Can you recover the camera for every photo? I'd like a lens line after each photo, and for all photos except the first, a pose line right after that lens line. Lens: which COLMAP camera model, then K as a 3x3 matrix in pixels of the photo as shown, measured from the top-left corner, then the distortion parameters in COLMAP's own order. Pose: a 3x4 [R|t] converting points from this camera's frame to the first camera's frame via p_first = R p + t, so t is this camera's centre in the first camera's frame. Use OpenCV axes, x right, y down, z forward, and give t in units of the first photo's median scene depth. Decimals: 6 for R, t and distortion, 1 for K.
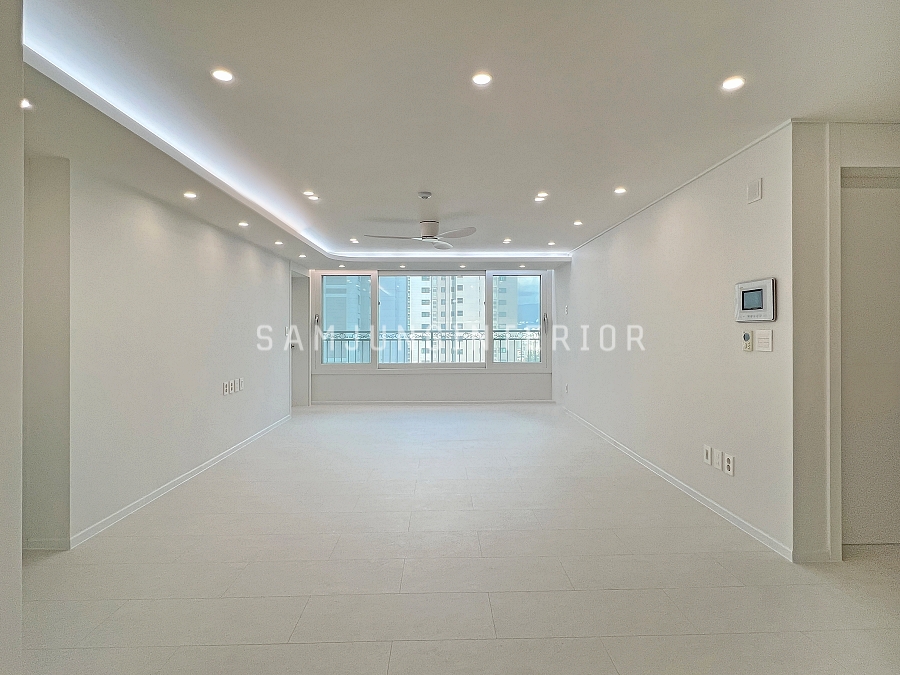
lens RADIAL K [[454.0, 0, 450.5], [0, 454.0, 325.4], [0, 0, 1]] dist [-0.001407, -0.000394]
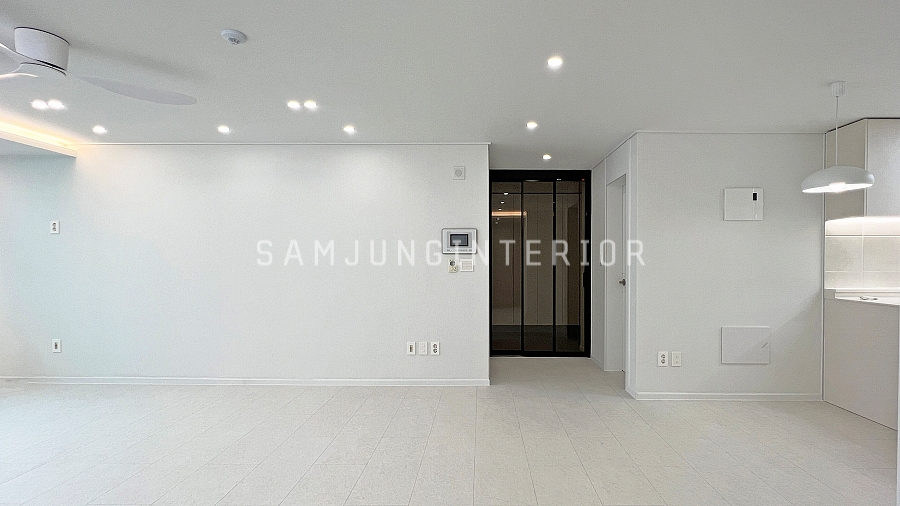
lens RADIAL K [[434.3, 0, 454.1], [0, 434.3, 265.8], [0, 0, 1]] dist [0.001465, -0.000096]
pose [[0.021072, -0.009906, 0.999729, -0.467927], [-0.011773, 0.999879, 0.010156, 0.010042], [-0.999709, -0.011984, 0.020953, 0.518799]]
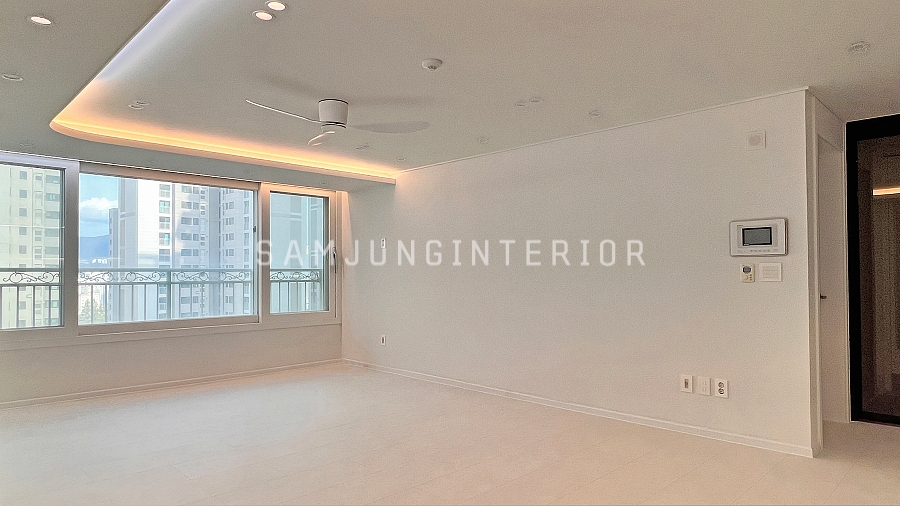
lens RADIAL K [[543.2, 0, 437.2], [0, 543.2, 257.5], [0, 0, 1]] dist [-0.001366, -0.000452]
pose [[0.719591, 0.016201, 0.694209, -0.442437], [-0.003181, 0.999794, -0.020035, 0.013472], [-0.694391, 0.012209, 0.719494, 0.305278]]
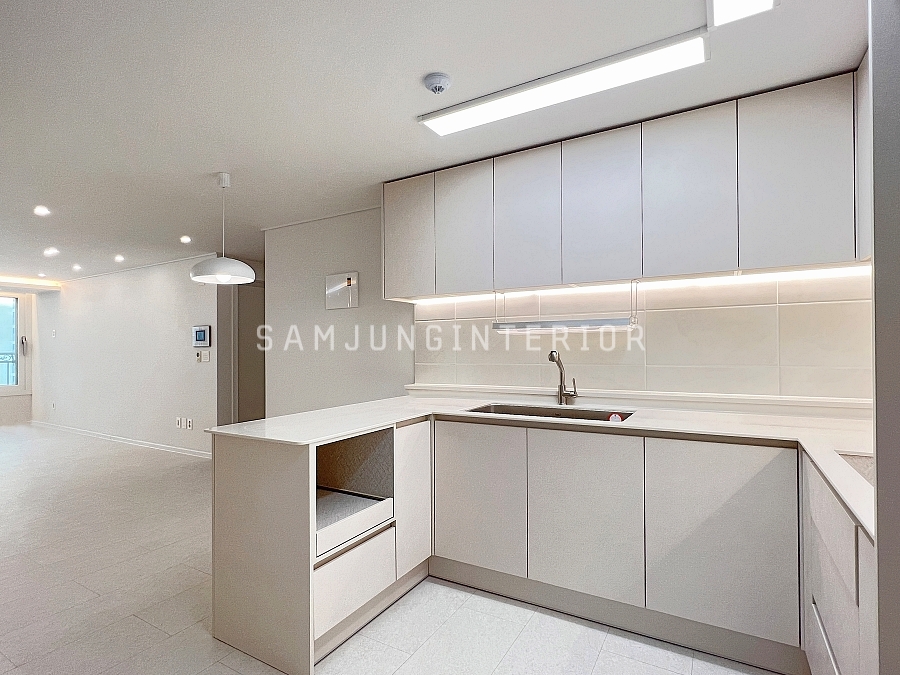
lens RADIAL K [[464.0, 0, 451.9], [0, 464.0, 344.1], [0, 0, 1]] dist [-0.002897, -0.000799]
pose [[0.521770, 0.002863, 0.853081, -0.249870], [0.002478, 0.999985, -0.004872, -0.003807], [-0.853082, 0.004656, 0.521755, -0.509538]]
